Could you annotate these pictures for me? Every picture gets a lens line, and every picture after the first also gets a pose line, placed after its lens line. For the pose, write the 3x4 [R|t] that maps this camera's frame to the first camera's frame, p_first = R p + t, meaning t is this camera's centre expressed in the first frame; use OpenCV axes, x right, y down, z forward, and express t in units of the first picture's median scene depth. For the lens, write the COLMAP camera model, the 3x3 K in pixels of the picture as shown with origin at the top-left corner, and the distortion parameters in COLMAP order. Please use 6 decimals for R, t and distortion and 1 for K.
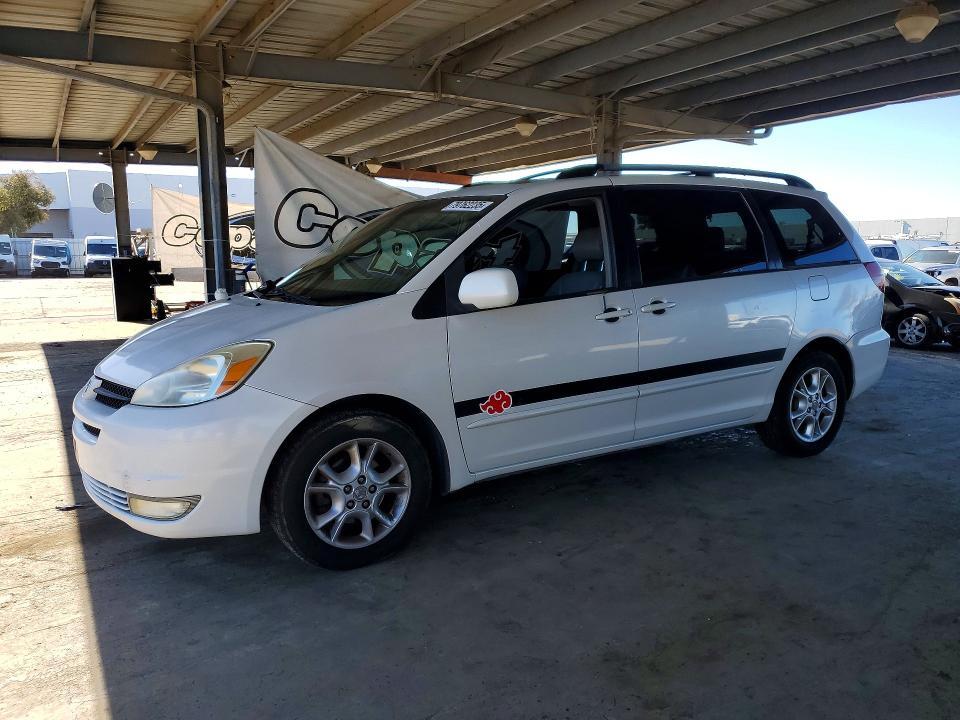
lens RADIAL K [[754.7, 0, 480.0], [0, 754.7, 360.0], [0, 0, 1]] dist [0.008665, 0.001889]
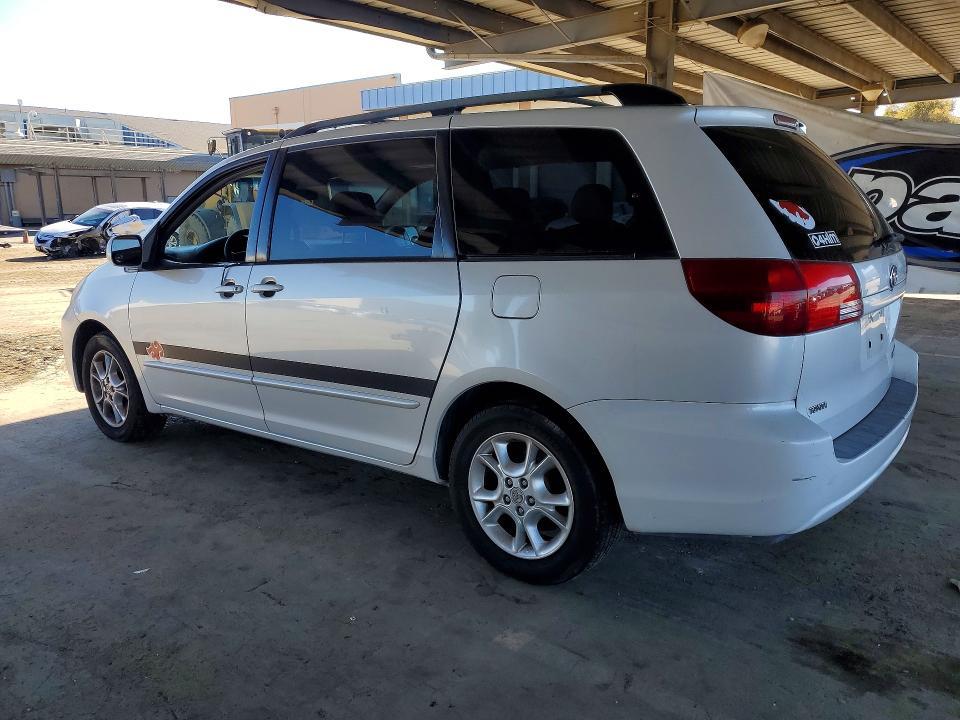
lens RADIAL K [[752.6, 0, 480.0], [0, 752.6, 360.0], [0, 0, 1]] dist [0.047022, 0.000774]
pose [[0.345214, 0.190906, -0.918903, 1.133822], [-0.126845, 0.979600, 0.155863, -0.156292], [0.929913, 0.062752, 0.362387, 0.910908]]
